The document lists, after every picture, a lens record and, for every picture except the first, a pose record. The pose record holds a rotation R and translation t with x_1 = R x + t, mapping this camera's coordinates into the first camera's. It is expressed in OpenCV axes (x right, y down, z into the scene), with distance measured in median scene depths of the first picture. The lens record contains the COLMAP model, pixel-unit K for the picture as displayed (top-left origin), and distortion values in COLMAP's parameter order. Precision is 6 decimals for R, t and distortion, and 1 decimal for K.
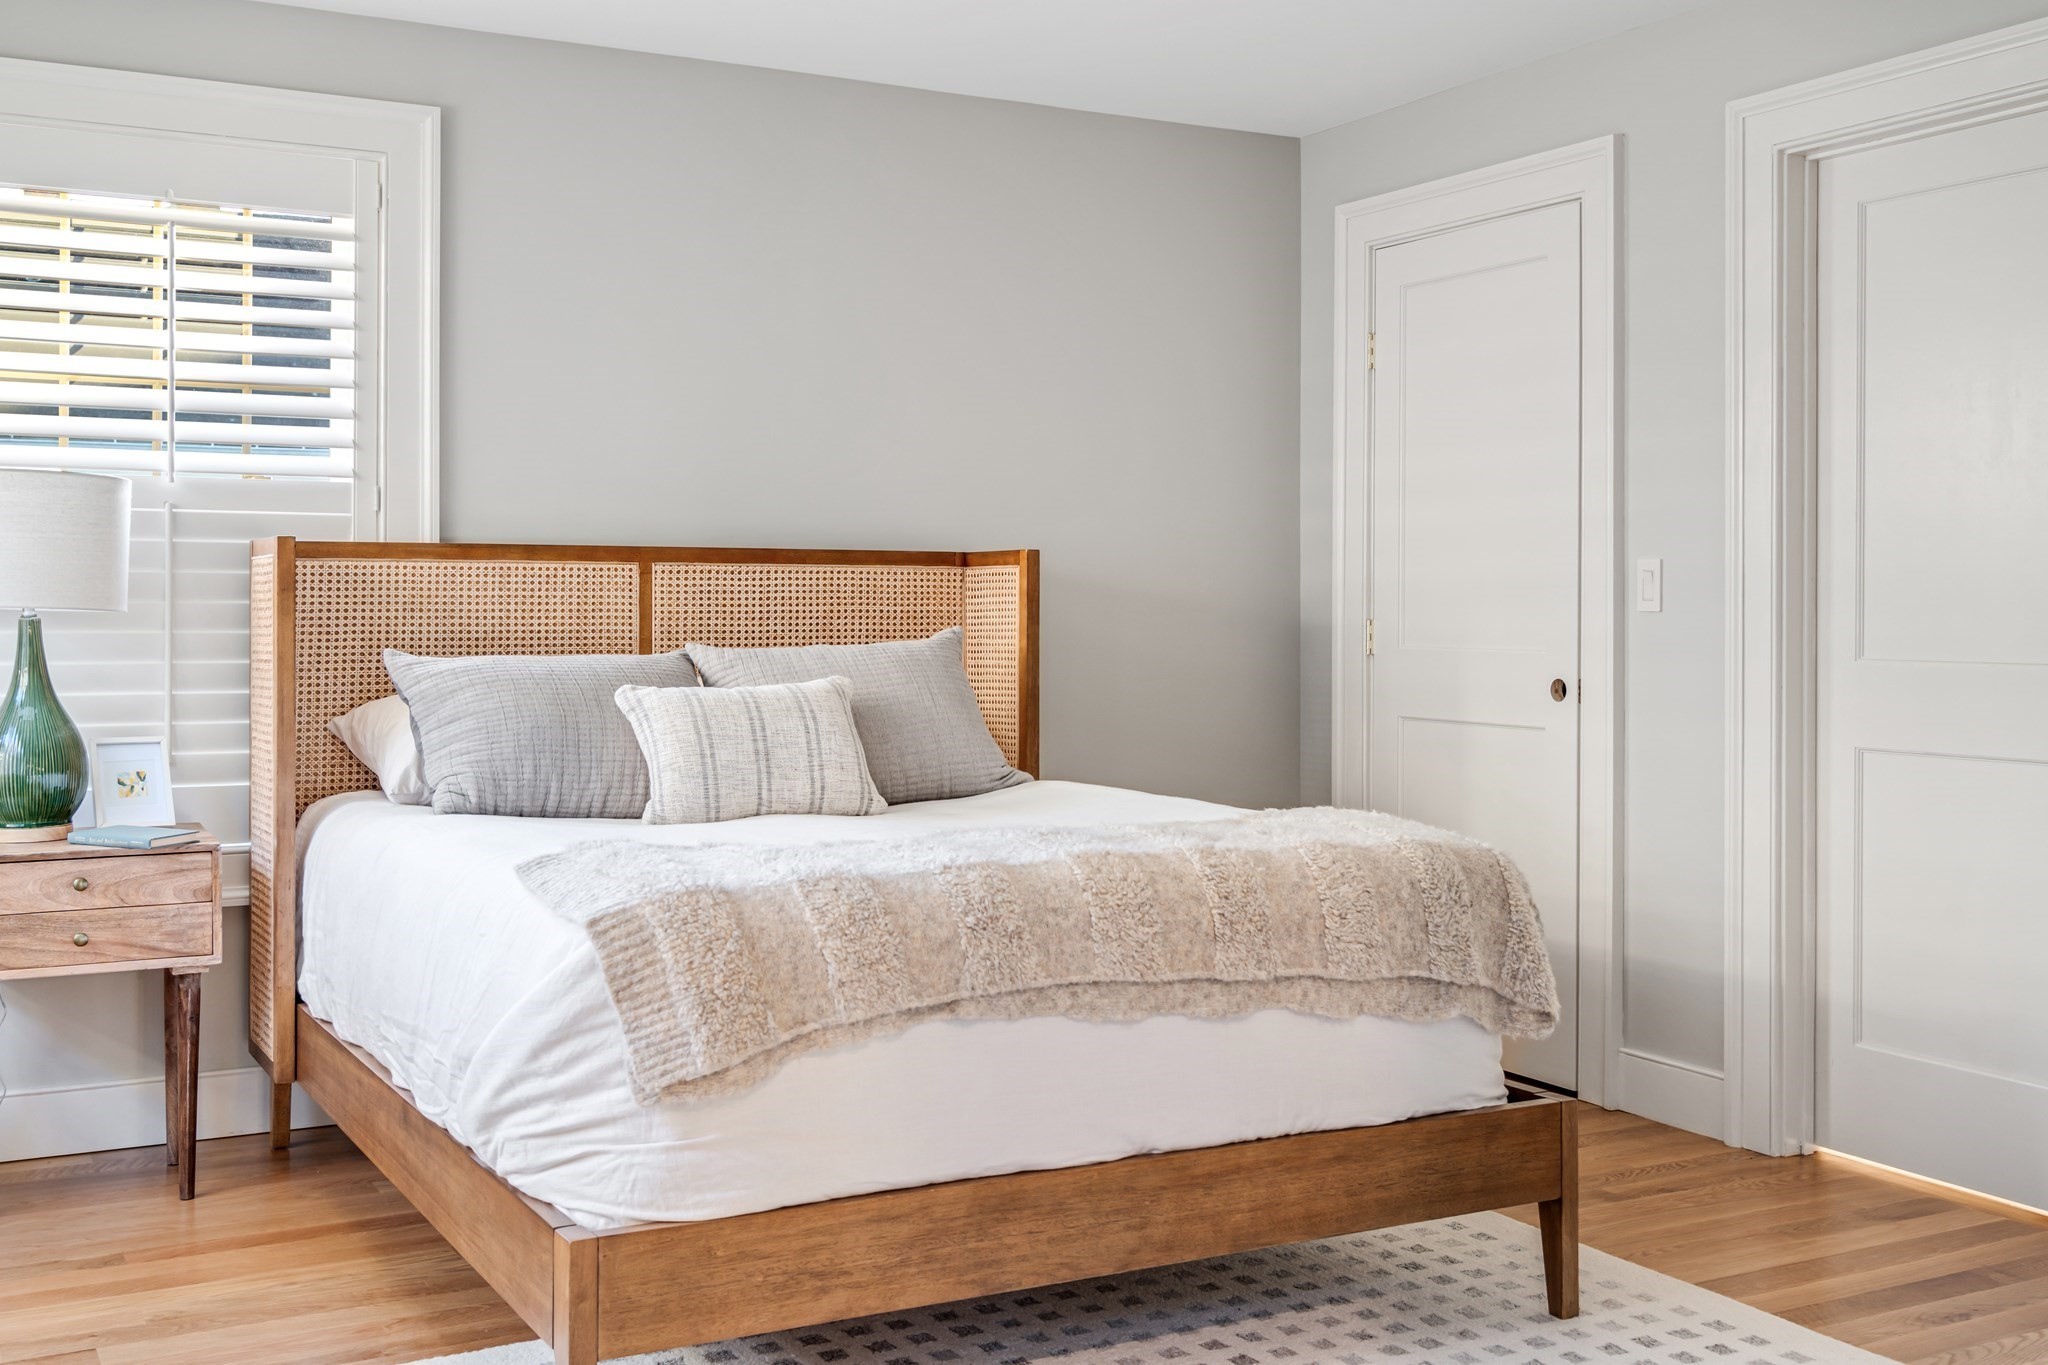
lens RADIAL K [[2095.3, 0, 1028.0], [0, 2095.3, 687.0], [0, 0, 1]] dist [-0.002055, 0.008676]
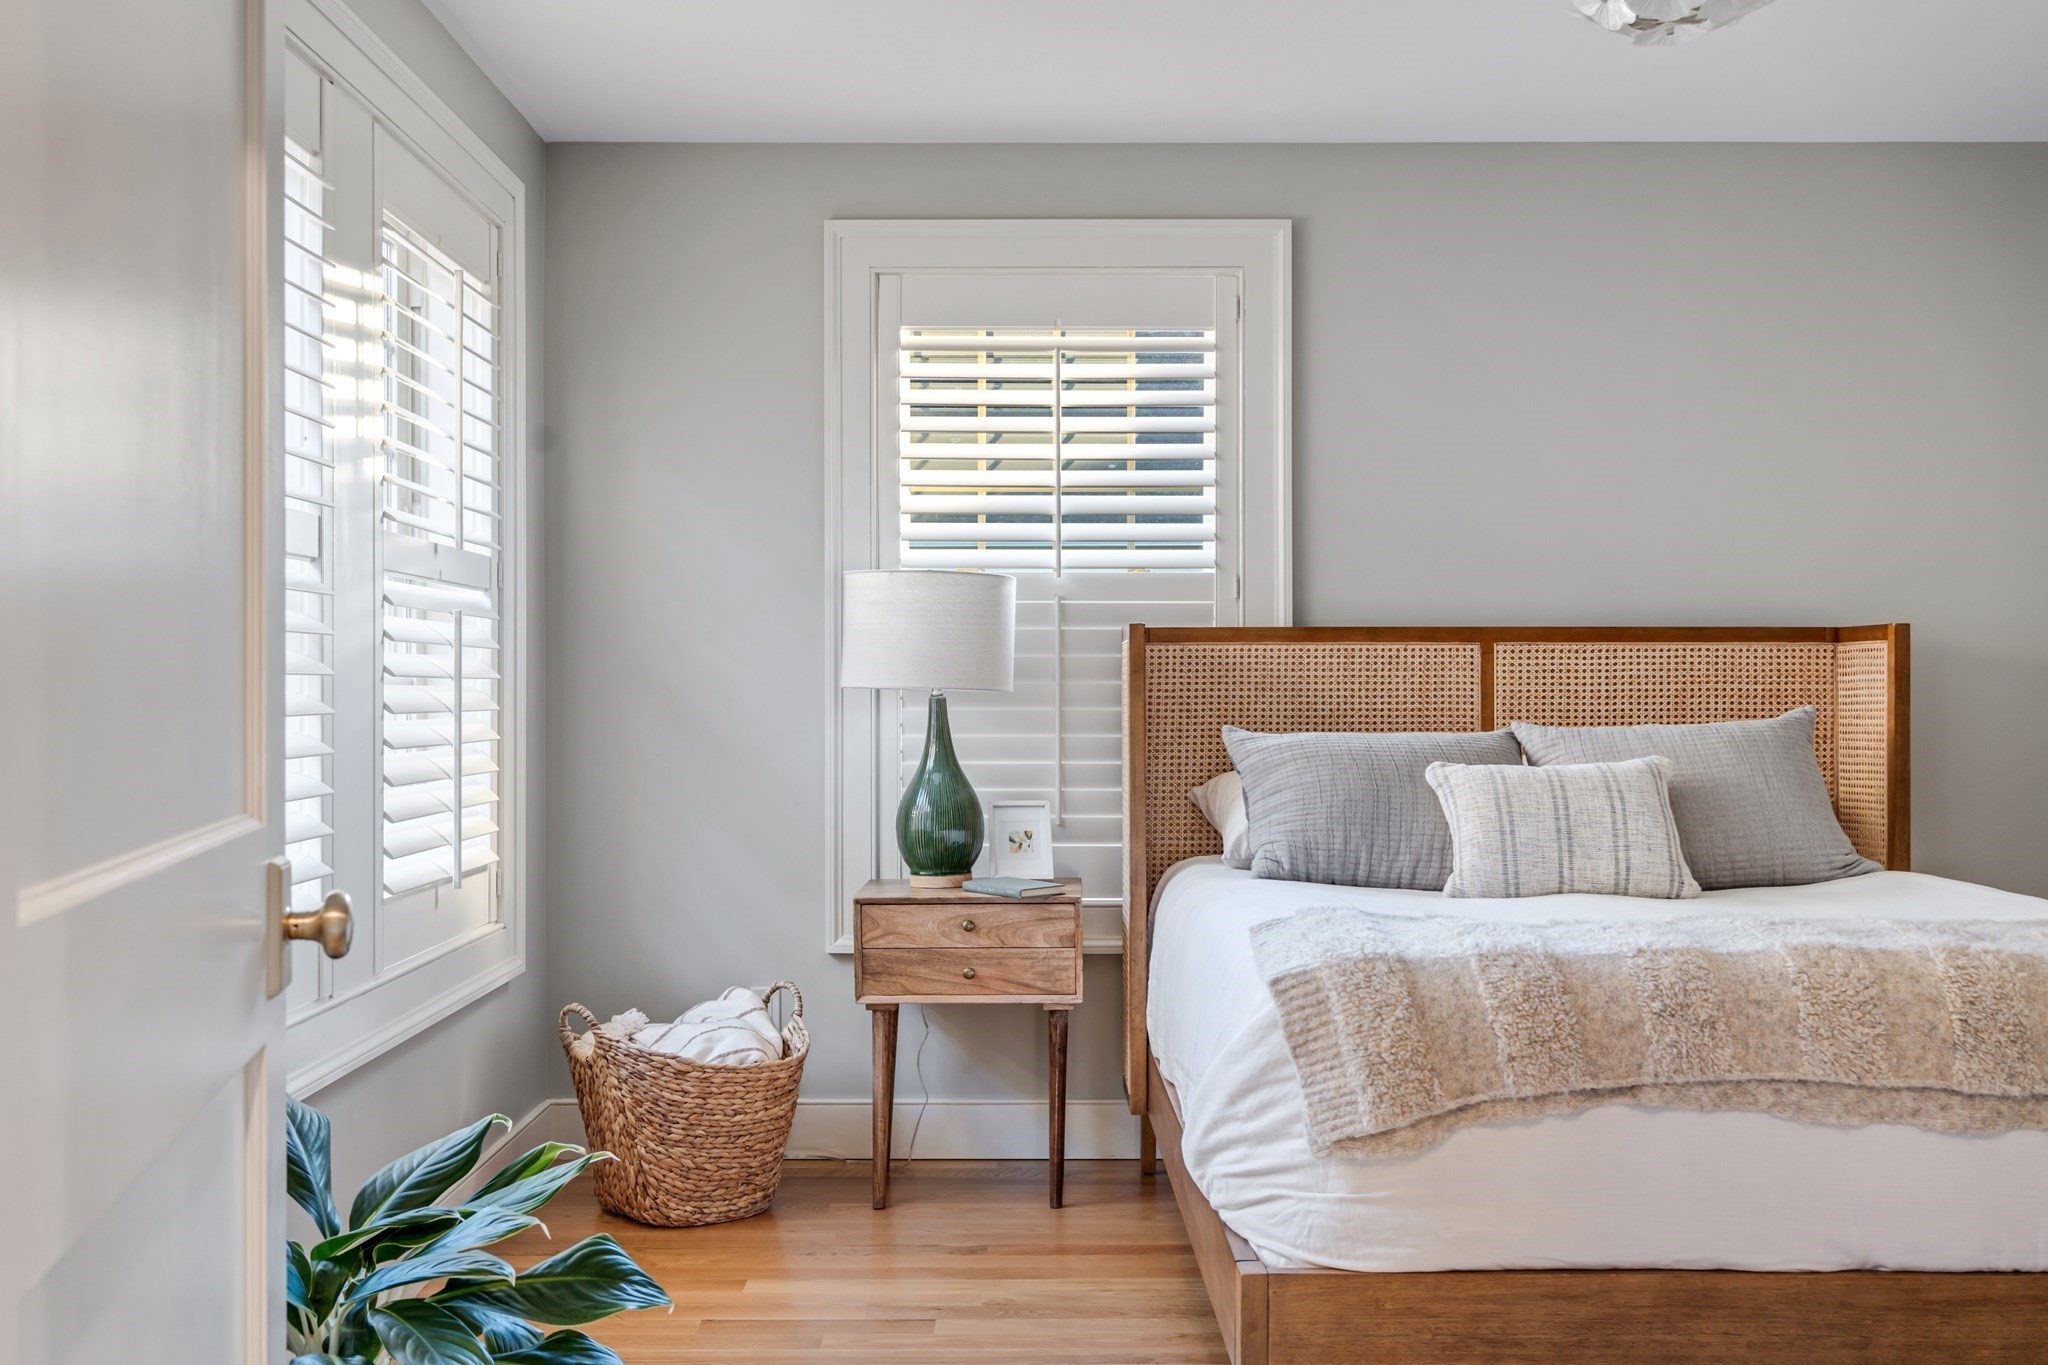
lens RADIAL K [[2070.3, 0, 1024.7], [0, 2070.3, 781.6], [0, 0, 1]] dist [-0.001658, 0.019082]
pose [[0.879028, 0.019711, -0.476362, 0.118510], [-0.015628, 0.999799, 0.012533, -0.000828], [0.476514, -0.003572, 0.879160, 0.004596]]
